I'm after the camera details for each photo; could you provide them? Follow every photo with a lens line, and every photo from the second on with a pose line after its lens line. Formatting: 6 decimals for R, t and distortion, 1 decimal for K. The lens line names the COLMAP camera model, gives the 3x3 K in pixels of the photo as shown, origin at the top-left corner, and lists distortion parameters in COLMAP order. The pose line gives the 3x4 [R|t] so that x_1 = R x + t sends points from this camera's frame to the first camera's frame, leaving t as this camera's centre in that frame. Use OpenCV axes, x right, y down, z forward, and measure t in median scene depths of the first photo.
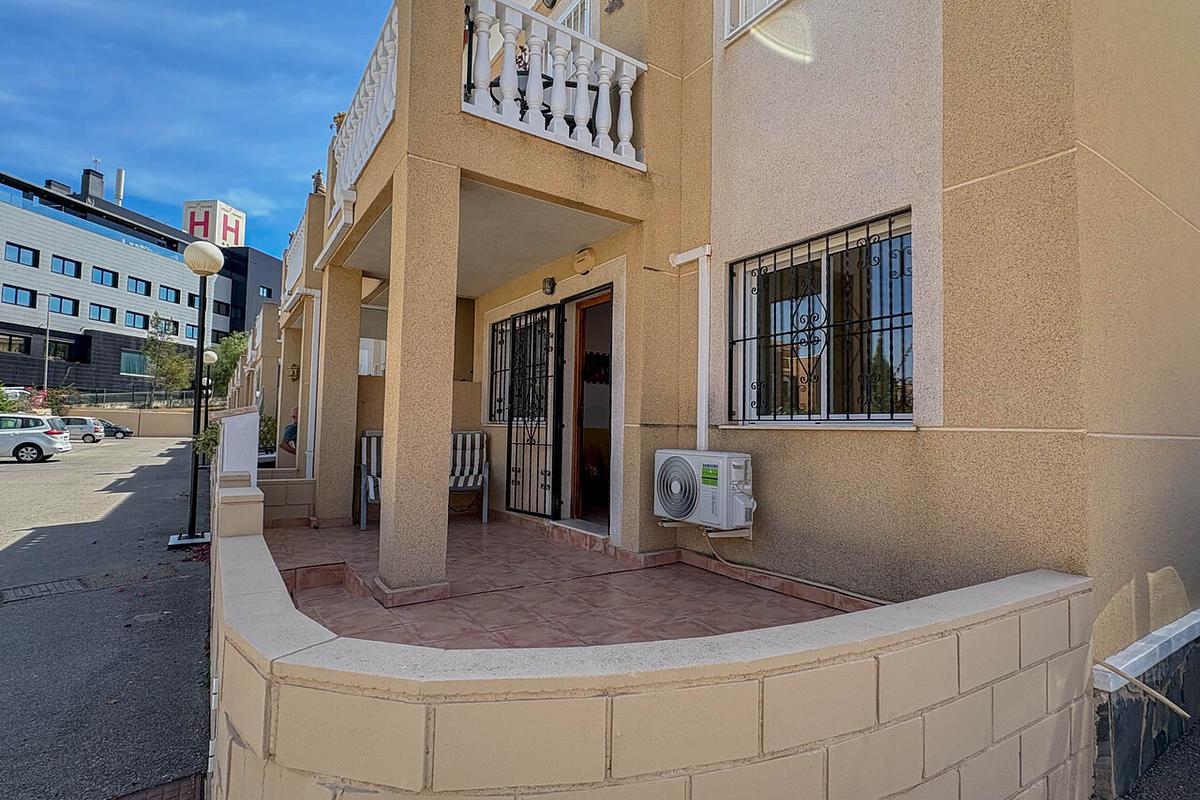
lens RADIAL K [[577.1, 0, 604.1], [0, 577.1, 416.7], [0, 0, 1]] dist [-0.000082, -0.000011]
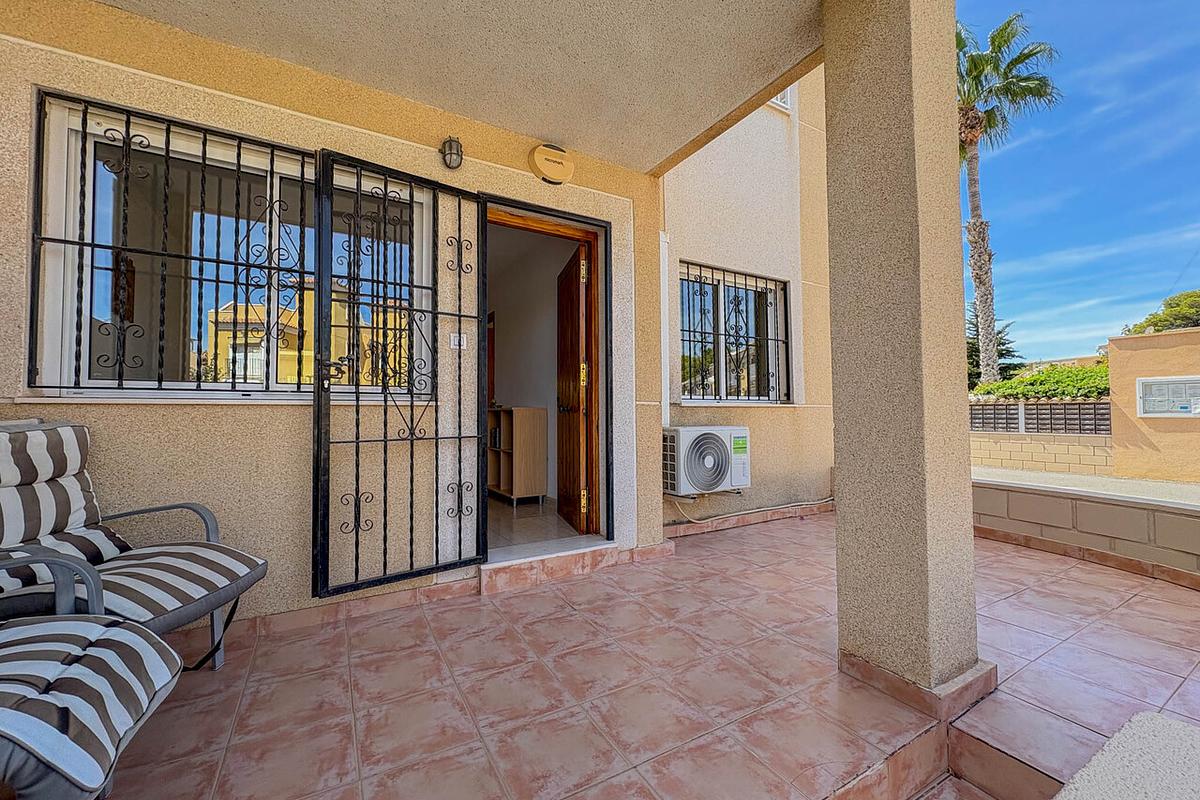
lens RADIAL K [[487.9, 0, 600.0], [0, 487.9, 400.0], [0, 0, 1]] dist [0.013231, 0.000216]
pose [[0.048951, -0.001103, 0.998801, -0.806536], [-0.025805, 0.999664, 0.002369, 0.011396], [-0.998468, -0.025890, 0.048906, 1.192644]]
